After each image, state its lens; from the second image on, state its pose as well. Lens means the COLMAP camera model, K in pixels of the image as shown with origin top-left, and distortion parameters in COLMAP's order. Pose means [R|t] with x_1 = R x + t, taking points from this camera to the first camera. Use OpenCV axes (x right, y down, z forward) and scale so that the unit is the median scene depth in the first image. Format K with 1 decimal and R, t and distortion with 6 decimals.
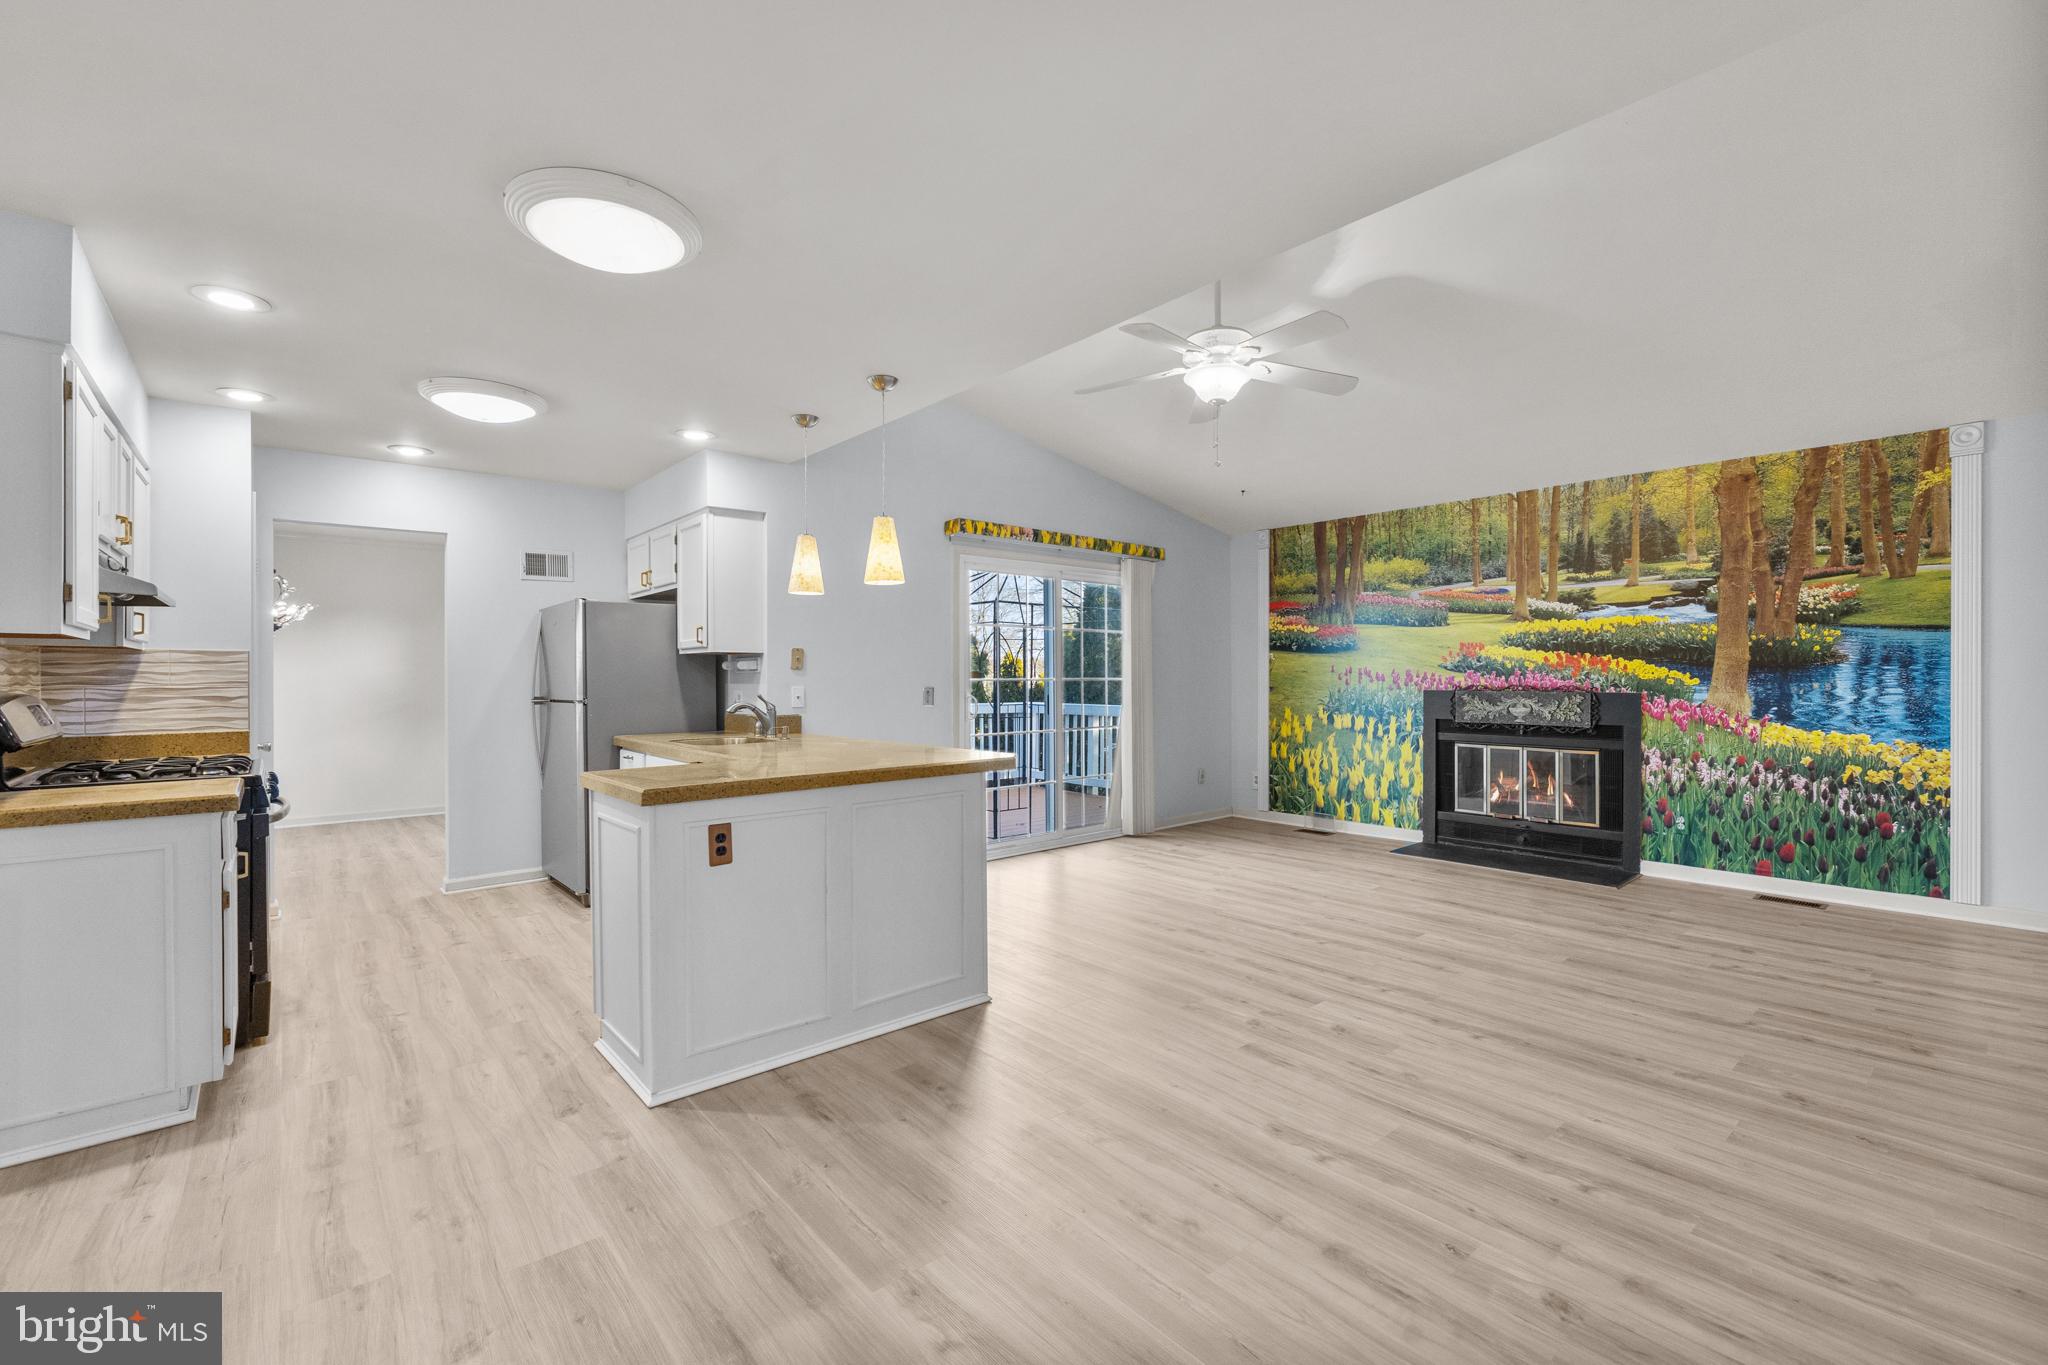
lens RADIAL K [[867.2, 0, 1018.1], [0, 867.2, 676.1], [0, 0, 1]] dist [0.000690, -0.000020]
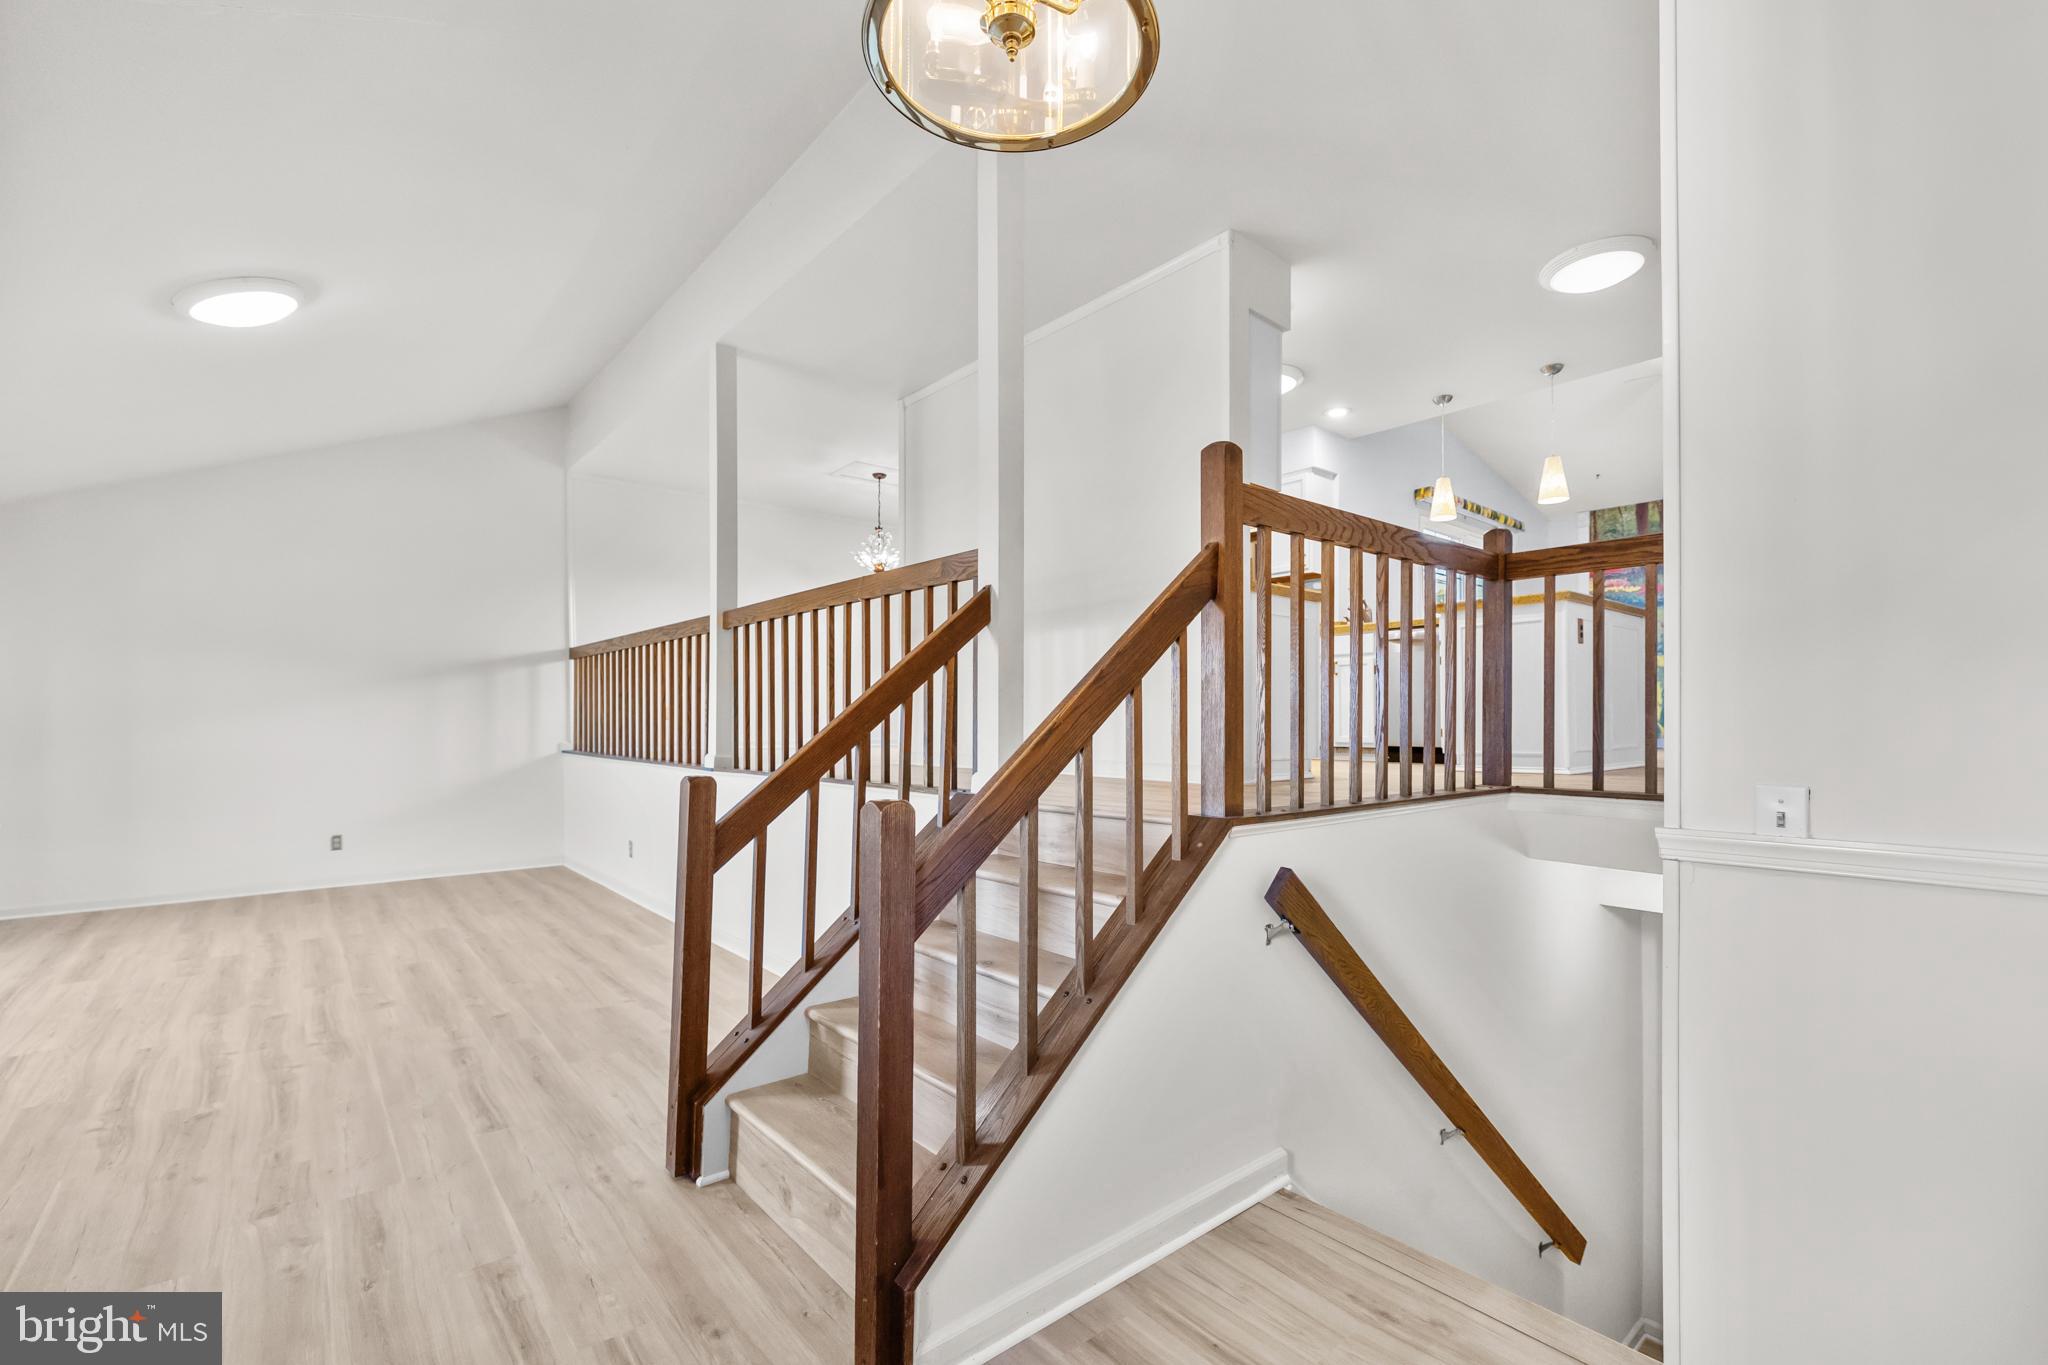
lens RADIAL K [[884.3, 0, 1013.4], [0, 884.3, 719.8], [0, 0, 1]] dist [-0.002004, -0.000444]
pose [[0.999932, 0.006789, -0.009438, -0.819643], [-0.006820, 0.999972, -0.003203, 0.218861], [0.009416, 0.003267, 0.999950, -0.427307]]
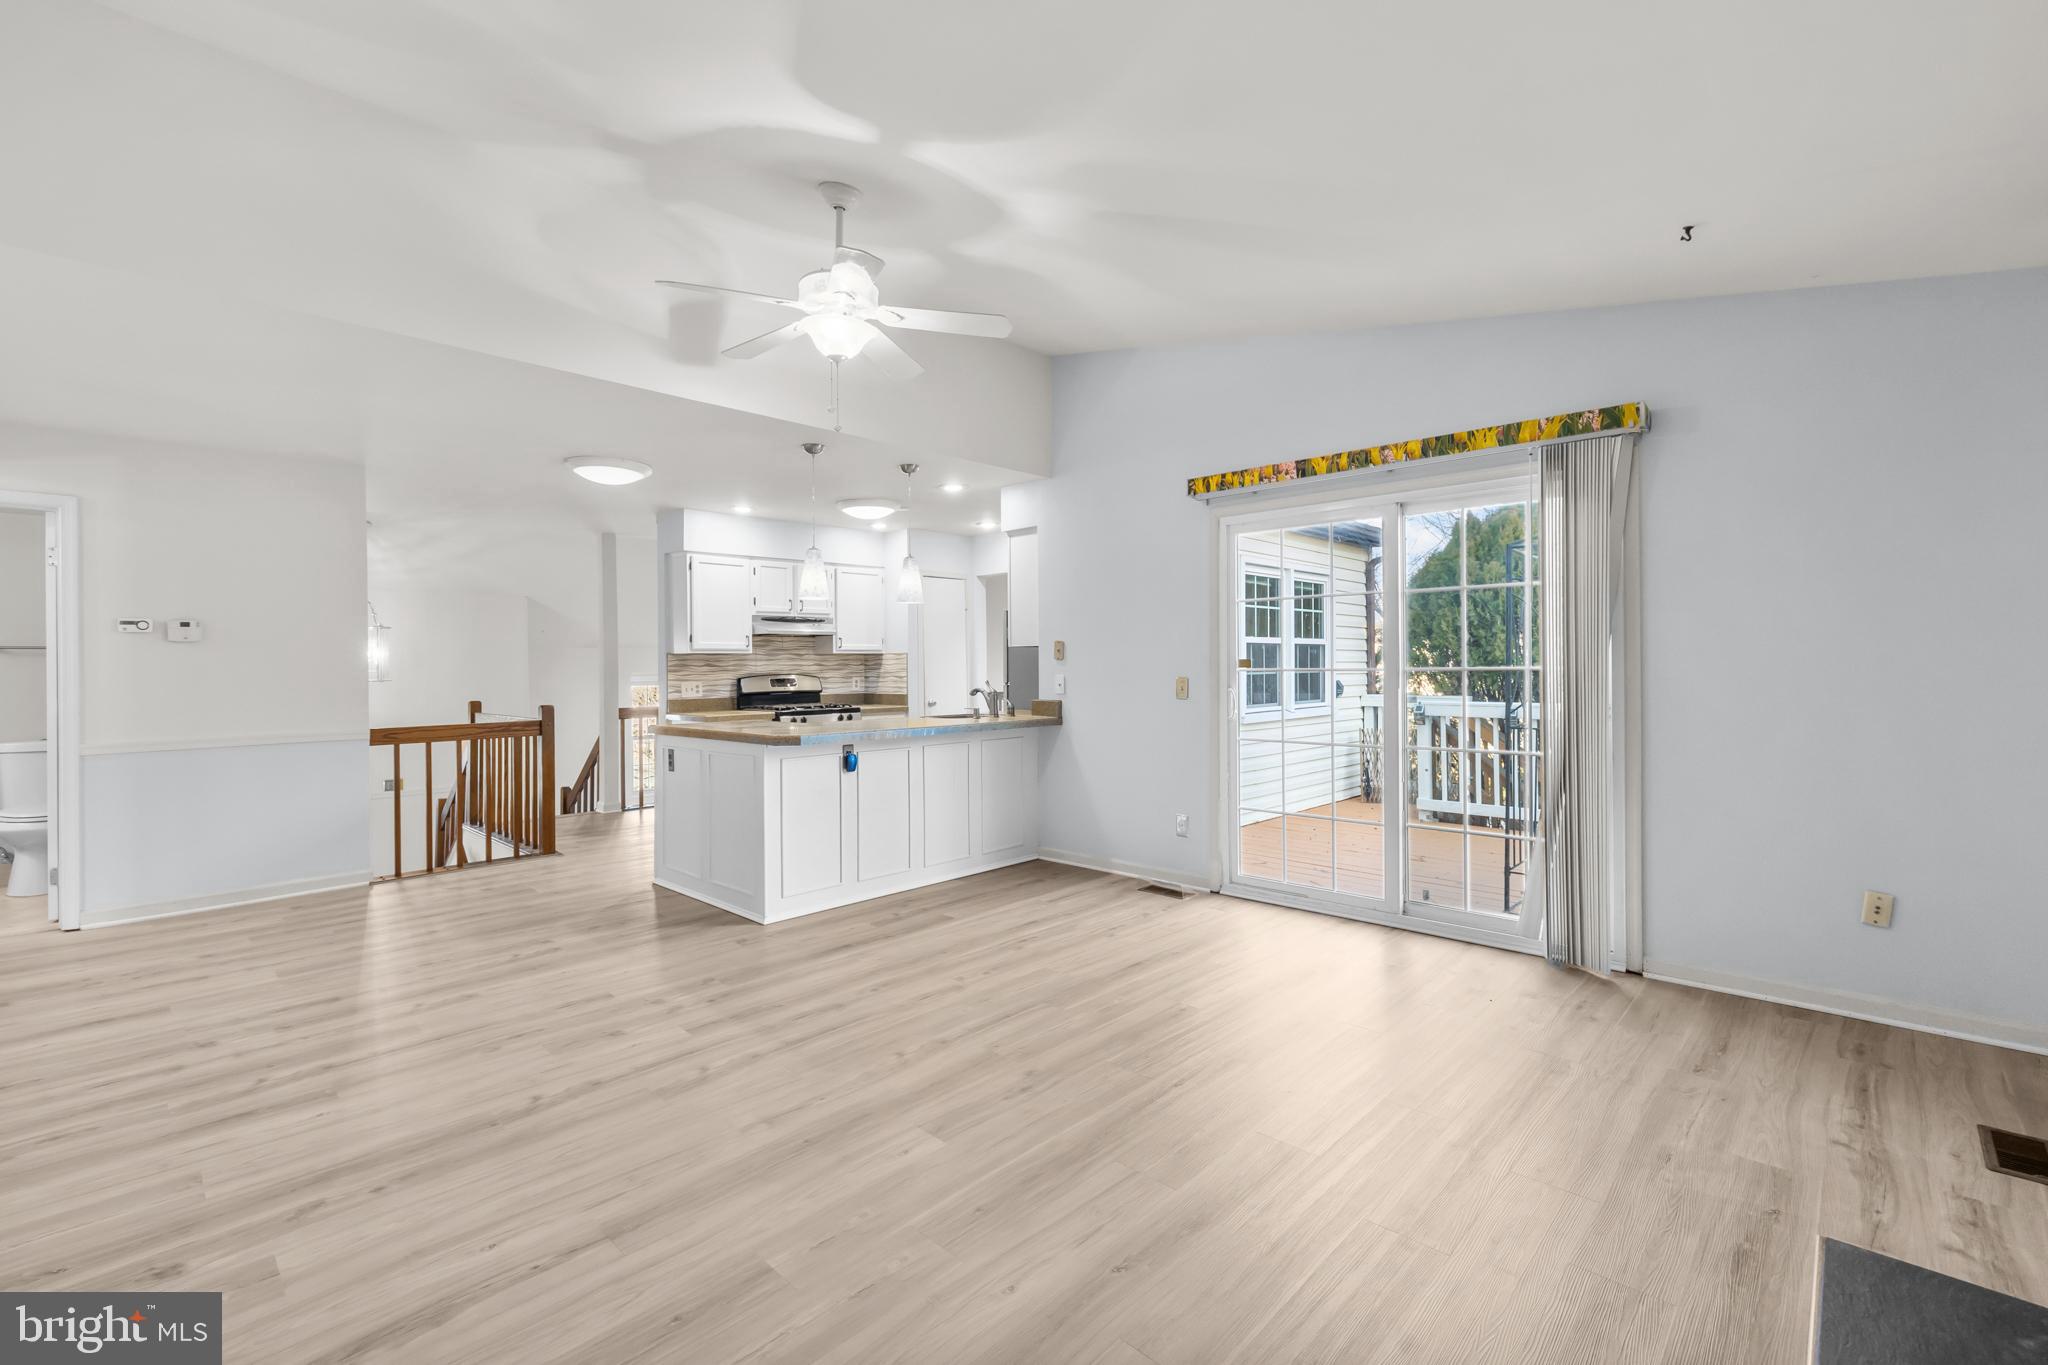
lens RADIAL K [[876.6, 0, 1021.6], [0, 876.6, 662.2], [0, 0, 1]] dist [-0.000958, -0.000328]
pose [[0.107033, 0.000636, -0.994255, 0.912045], [0.010409, 0.999944, 0.001761, -0.007221], [0.994201, -0.010538, 0.107021, 0.879236]]
